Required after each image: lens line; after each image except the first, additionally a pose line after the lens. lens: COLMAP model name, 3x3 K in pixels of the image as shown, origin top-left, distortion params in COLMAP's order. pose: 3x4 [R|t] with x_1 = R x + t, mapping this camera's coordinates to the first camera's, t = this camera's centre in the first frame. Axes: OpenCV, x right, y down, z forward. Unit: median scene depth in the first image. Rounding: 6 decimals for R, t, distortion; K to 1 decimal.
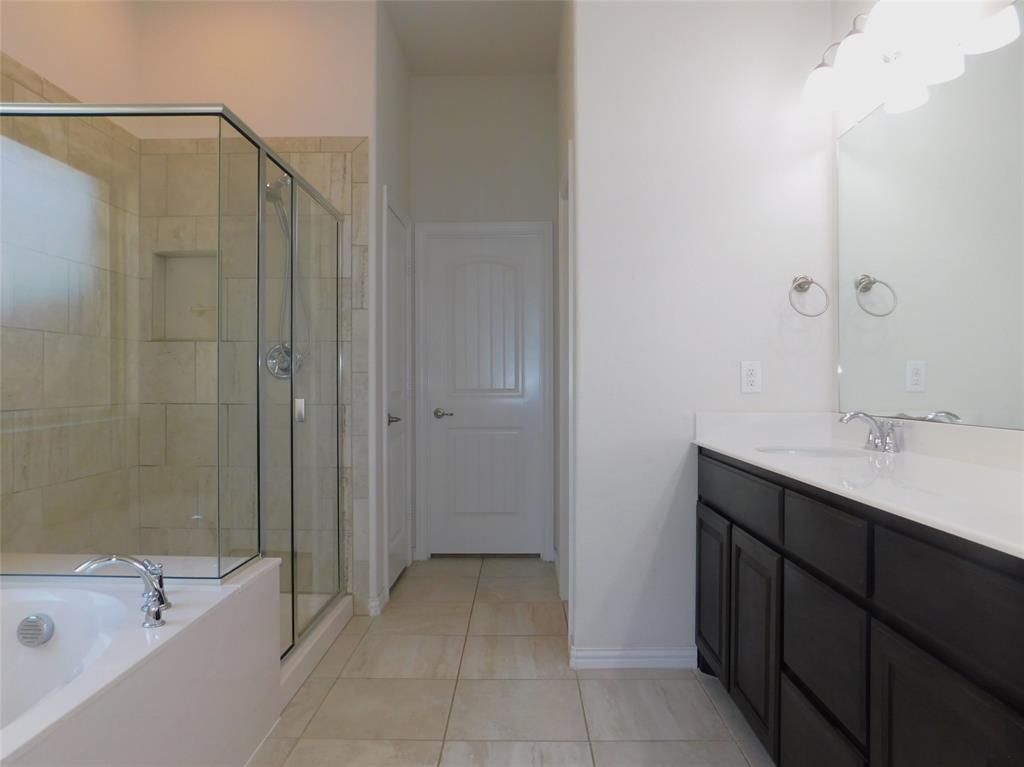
lens RADIAL K [[690.1, 0, 522.9], [0, 690.1, 383.4], [0, 0, 1]] dist [-0.072524, 0.048291]
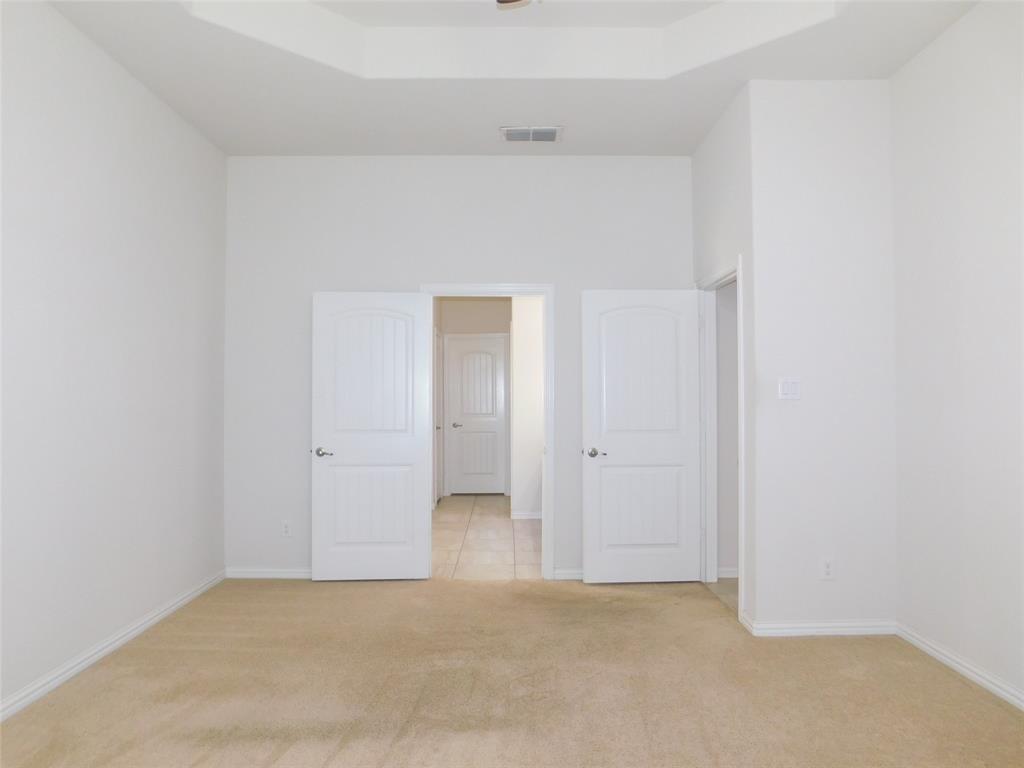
lens RADIAL K [[680.9, 0, 512.0], [0, 680.9, 384.0], [0, 0, 1]] dist [-0.067172, 0.050955]
pose [[0.999976, -0.003006, 0.006224, 0.059512], [0.003109, 0.999857, -0.016643, -0.073820], [-0.006173, 0.016662, 0.999842, -1.696524]]
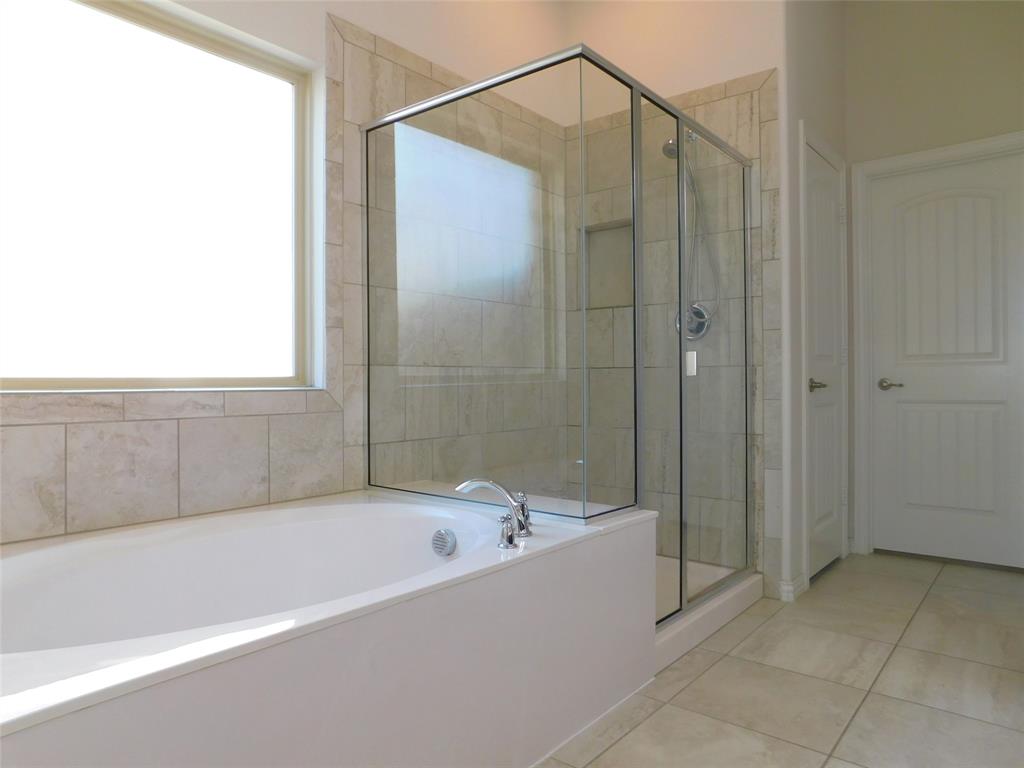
lens RADIAL K [[680.9, 0, 512.0], [0, 680.9, 384.0], [0, 0, 1]] dist [-0.067172, 0.050955]
pose [[0.774566, -0.000100, -0.632494, 0.072460], [0.005124, 0.999968, 0.006117, 0.058097], [0.632473, -0.007979, 0.774541, 0.112918]]
